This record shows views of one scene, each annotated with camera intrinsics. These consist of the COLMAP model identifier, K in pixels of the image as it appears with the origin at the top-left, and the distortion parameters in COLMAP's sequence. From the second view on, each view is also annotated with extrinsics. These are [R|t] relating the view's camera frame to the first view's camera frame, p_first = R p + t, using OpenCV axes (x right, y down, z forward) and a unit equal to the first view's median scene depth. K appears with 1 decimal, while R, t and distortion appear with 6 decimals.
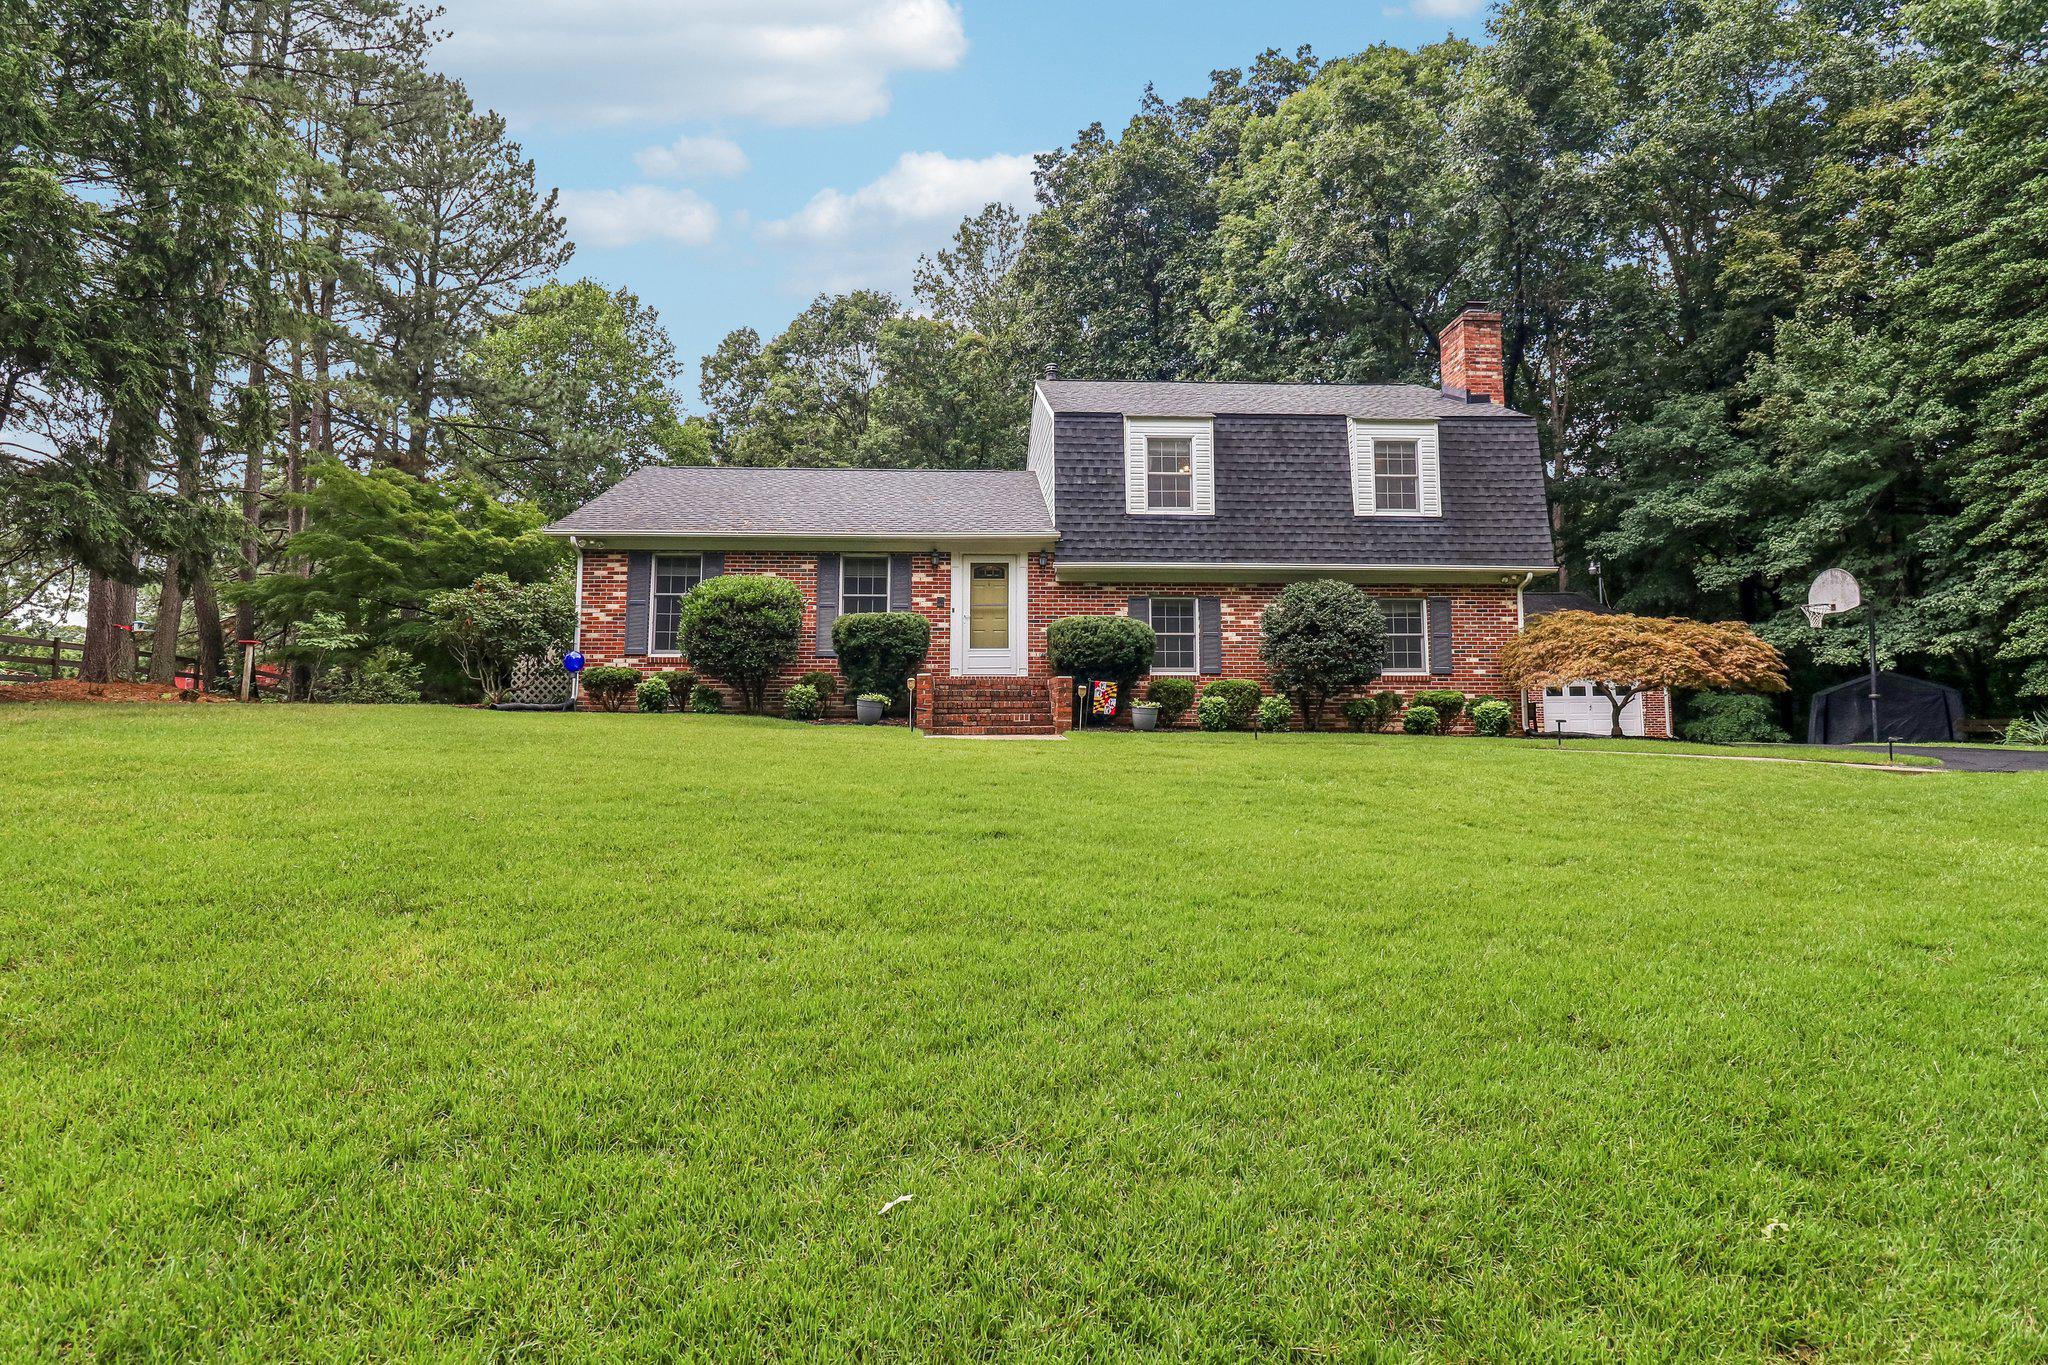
lens RADIAL K [[1002.7, 0, 1016.2], [0, 1002.7, 657.3], [0, 0, 1]] dist [0.003623, -0.013036]
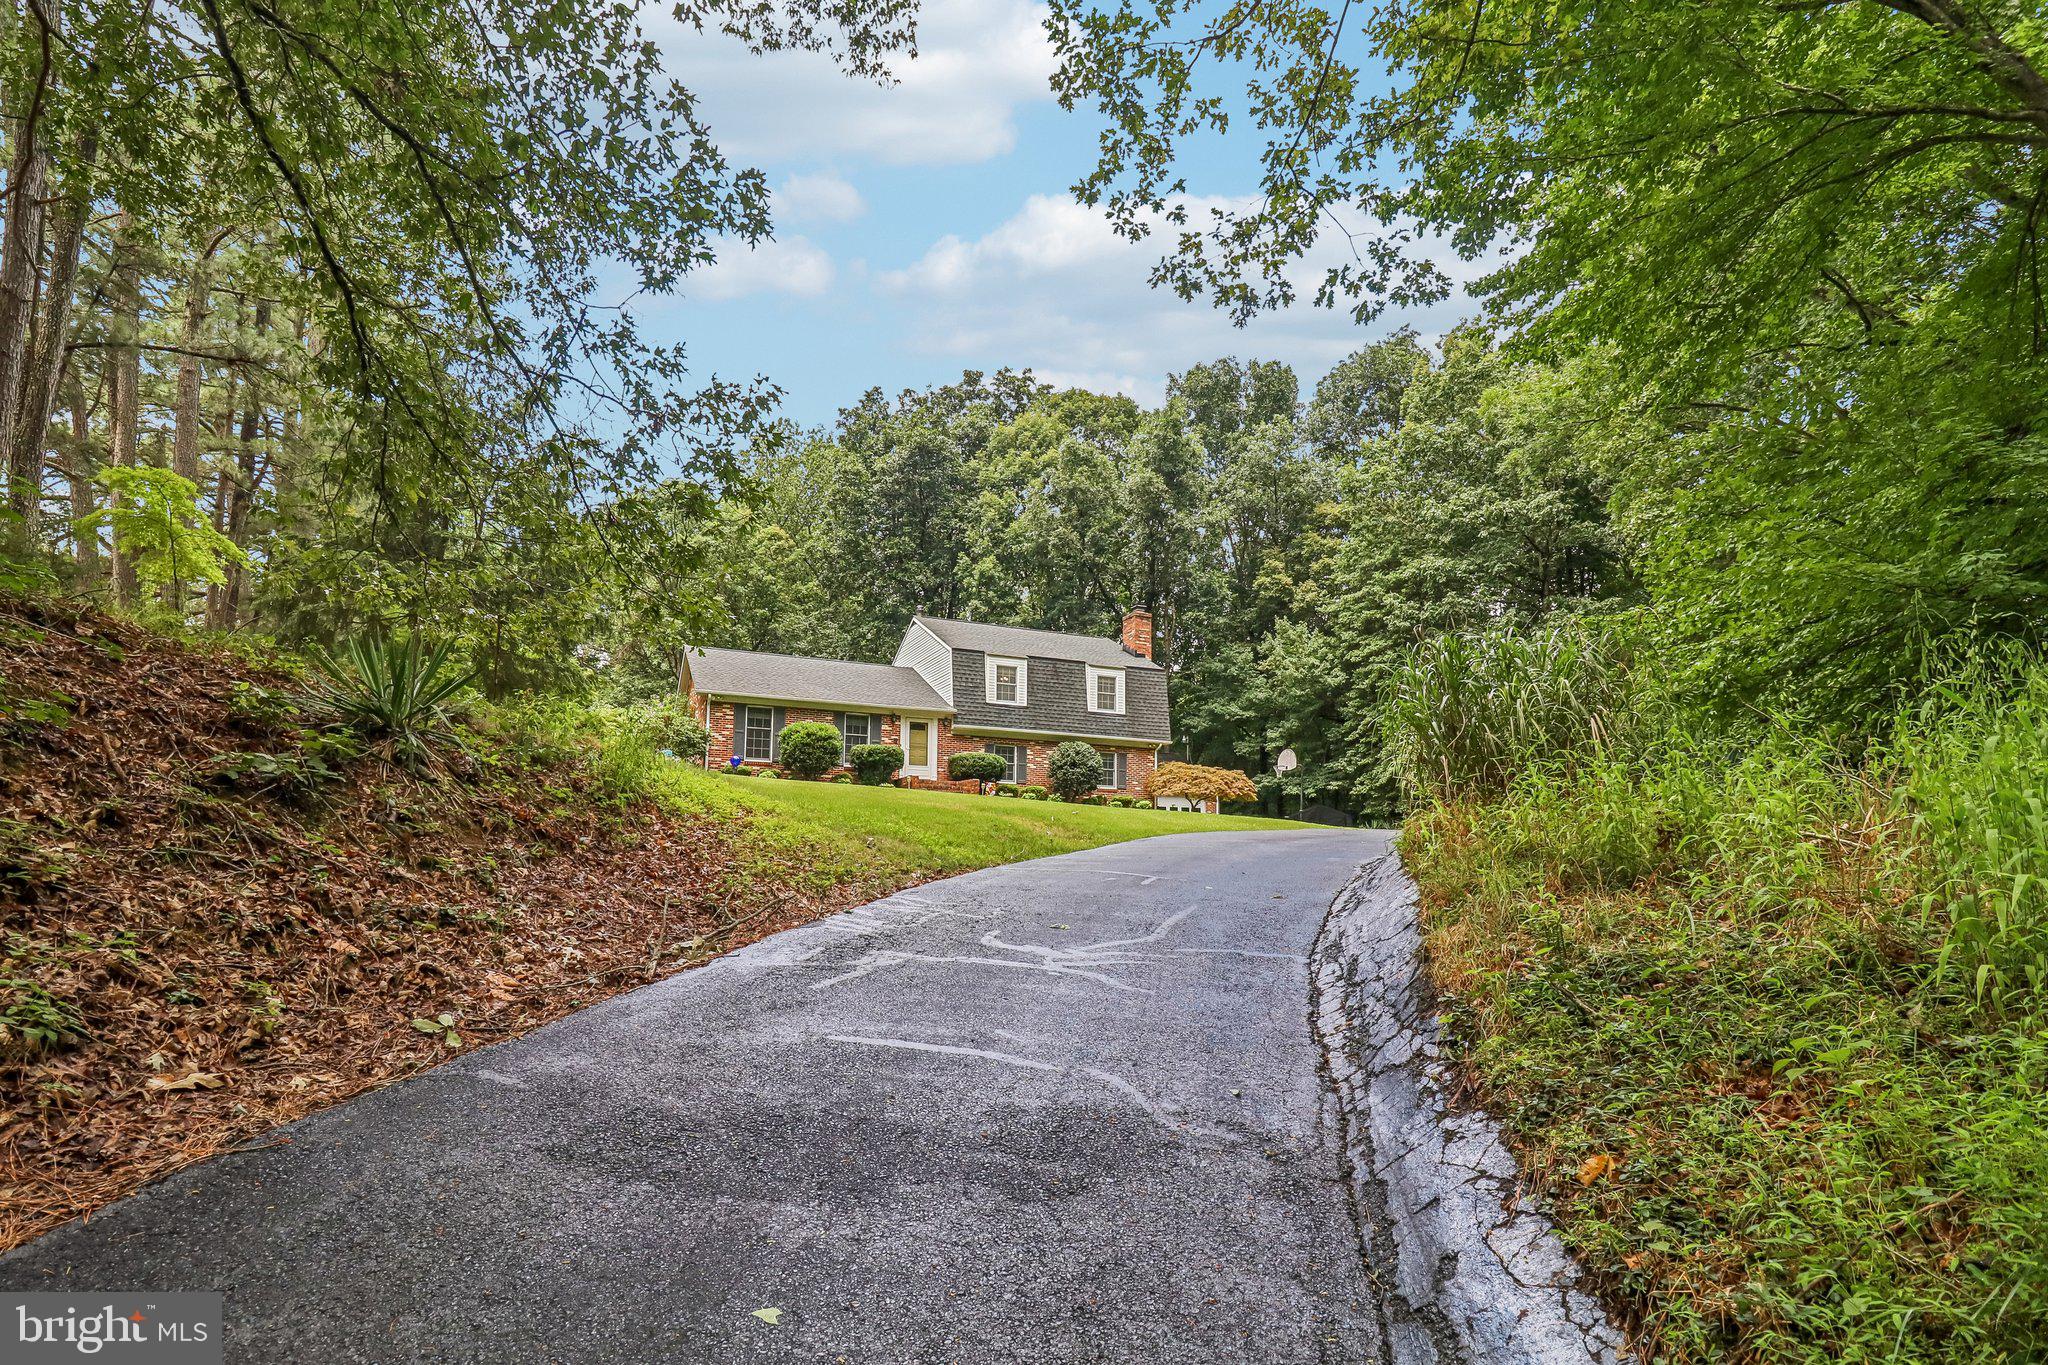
lens RADIAL K [[986.4, 0, 1003.9], [0, 986.4, 832.7], [0, 0, 1]] dist [-0.001609, -0.014390]
pose [[0.938832, 0.027204, 0.343300, -0.527566], [-0.040723, 0.998650, 0.032231, 0.053164], [-0.341960, -0.044239, 0.938673, -0.883969]]
